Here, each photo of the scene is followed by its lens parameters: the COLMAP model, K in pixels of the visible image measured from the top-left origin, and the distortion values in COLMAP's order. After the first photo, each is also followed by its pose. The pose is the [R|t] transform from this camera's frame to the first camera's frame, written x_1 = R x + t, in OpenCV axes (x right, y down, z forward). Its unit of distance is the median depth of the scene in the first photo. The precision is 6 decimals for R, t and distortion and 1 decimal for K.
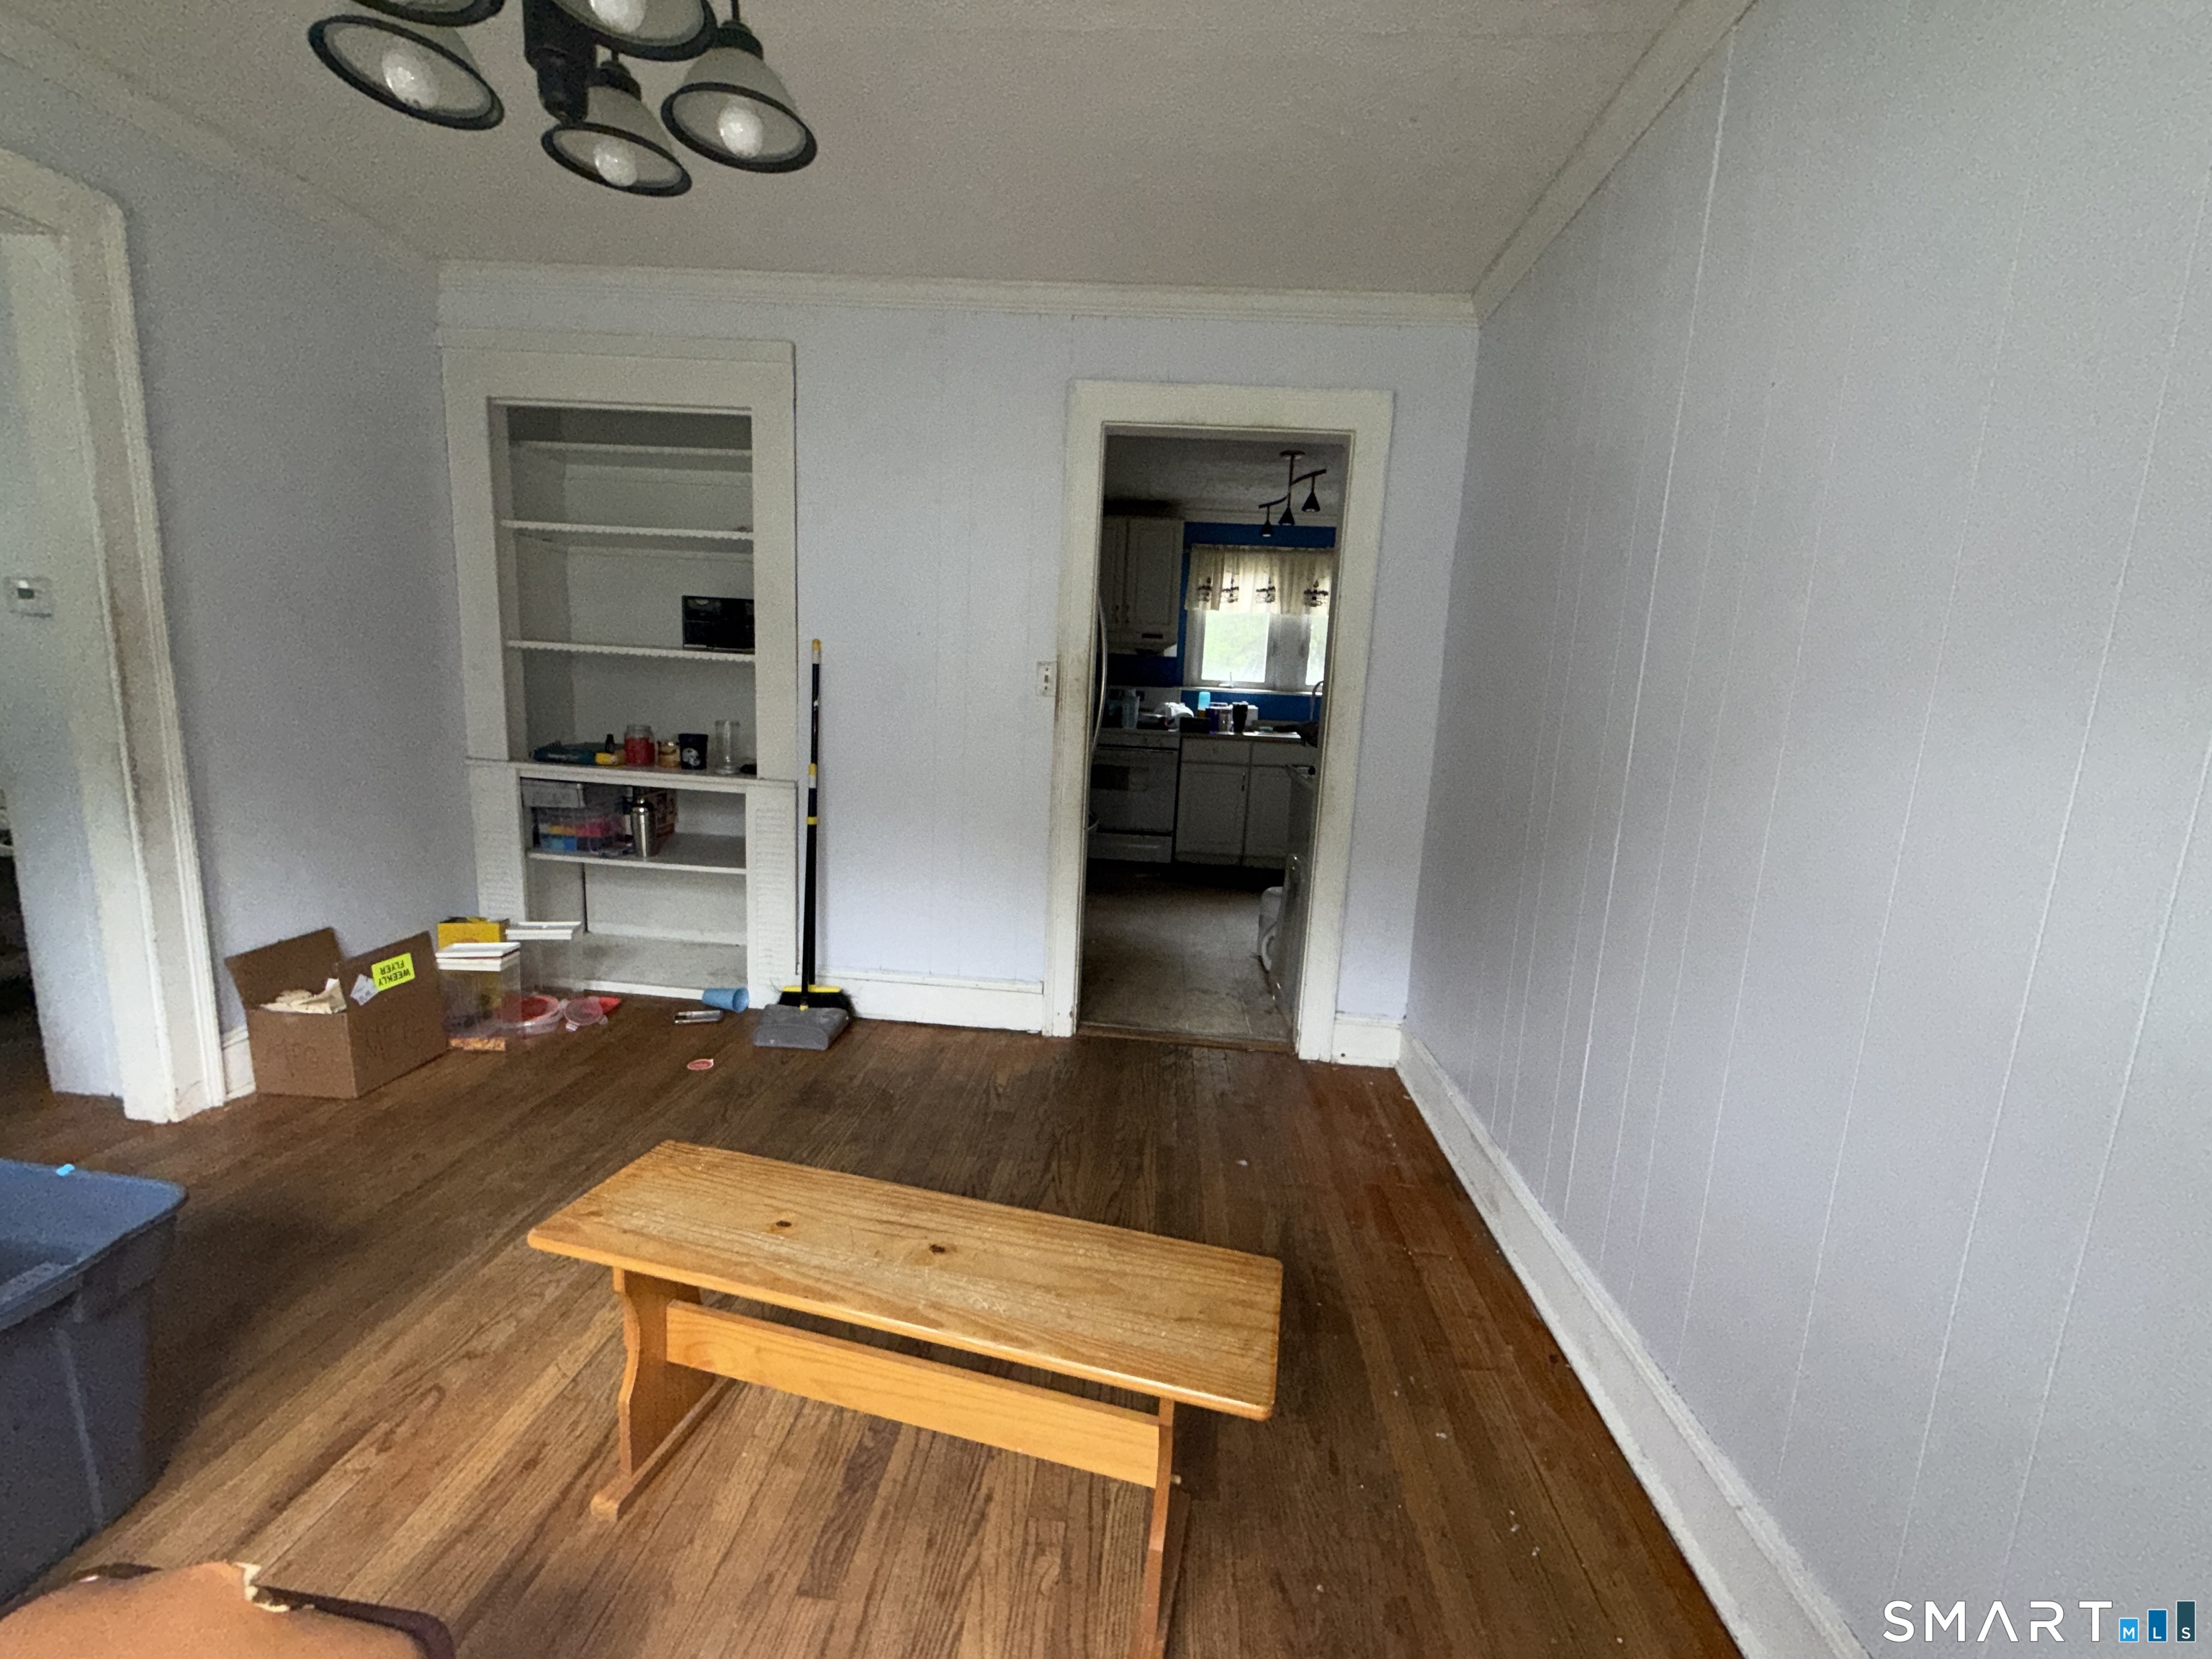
lens RADIAL K [[880.7, 0, 1100.6], [0, 880.7, 825.9], [0, 0, 1]] dist [0.000999, -0.000596]
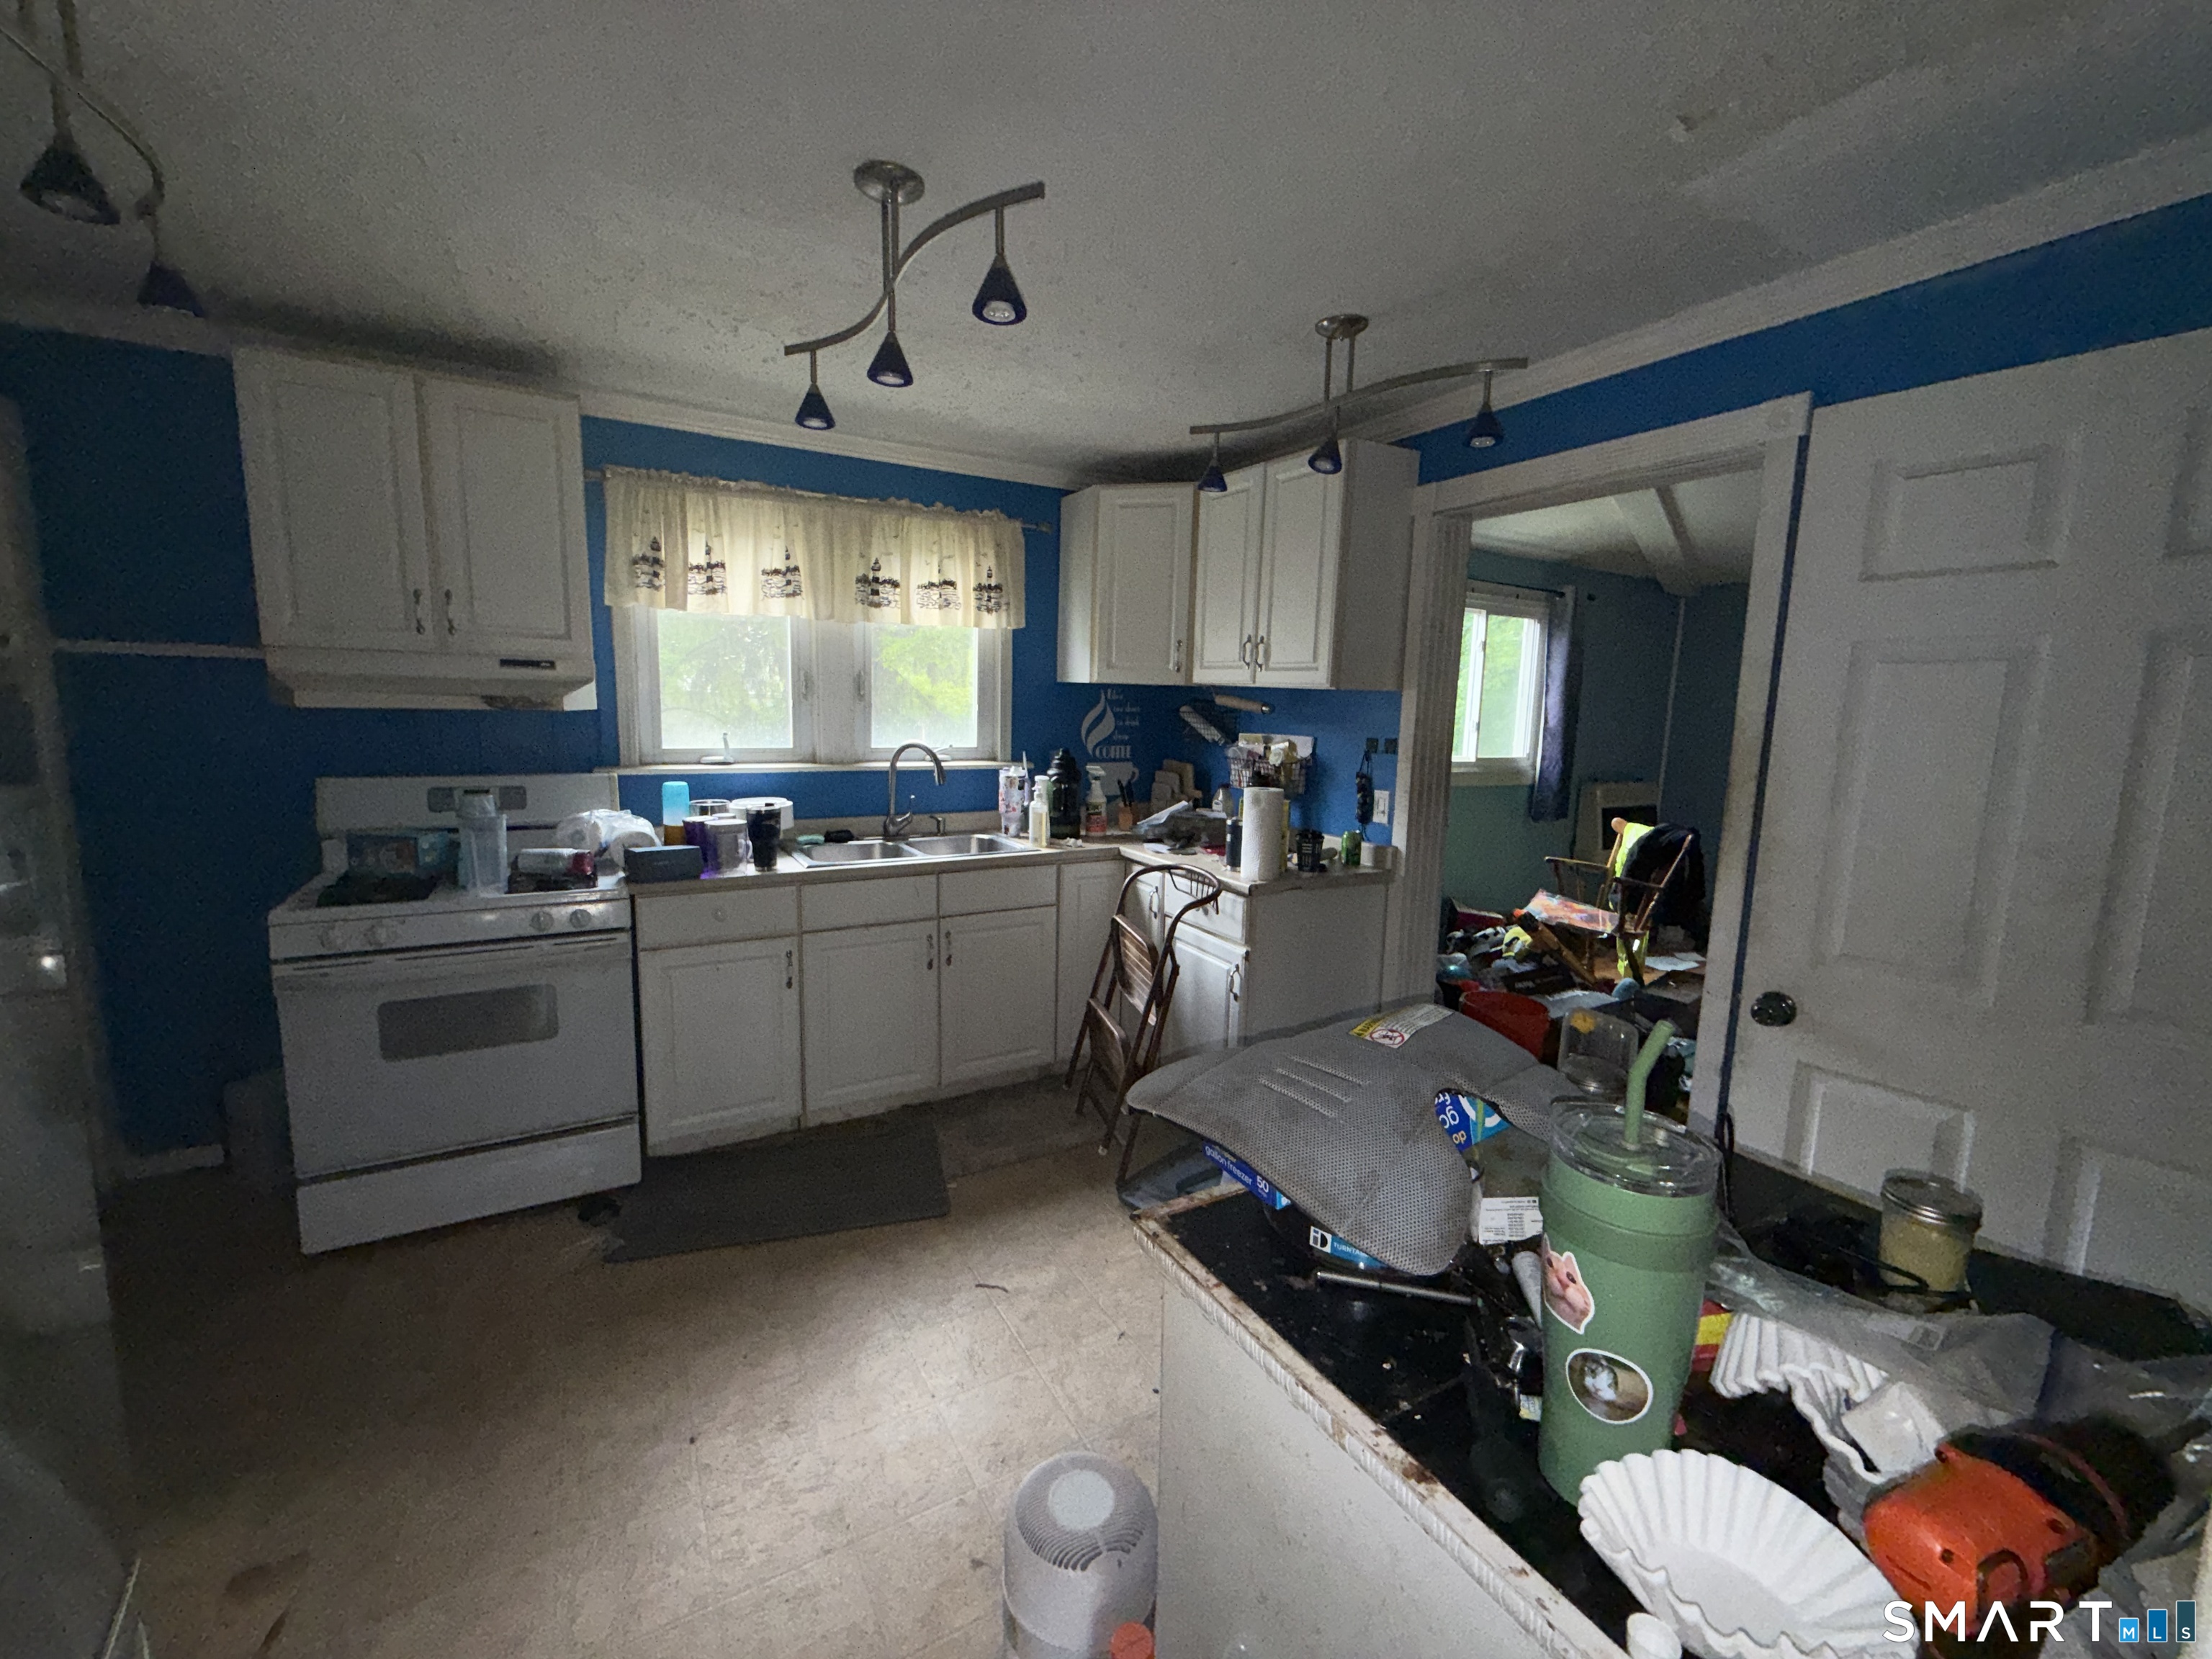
lens RADIAL K [[880.7, 0, 1100.6], [0, 880.7, 825.9], [0, 0, 1]] dist [0.000999, -0.000596]
pose [[0.829275, -0.105058, 0.548877, 0.046038], [0.108023, 0.993781, 0.027009, -0.116396], [-0.548302, 0.036893, 0.835466, 0.481298]]
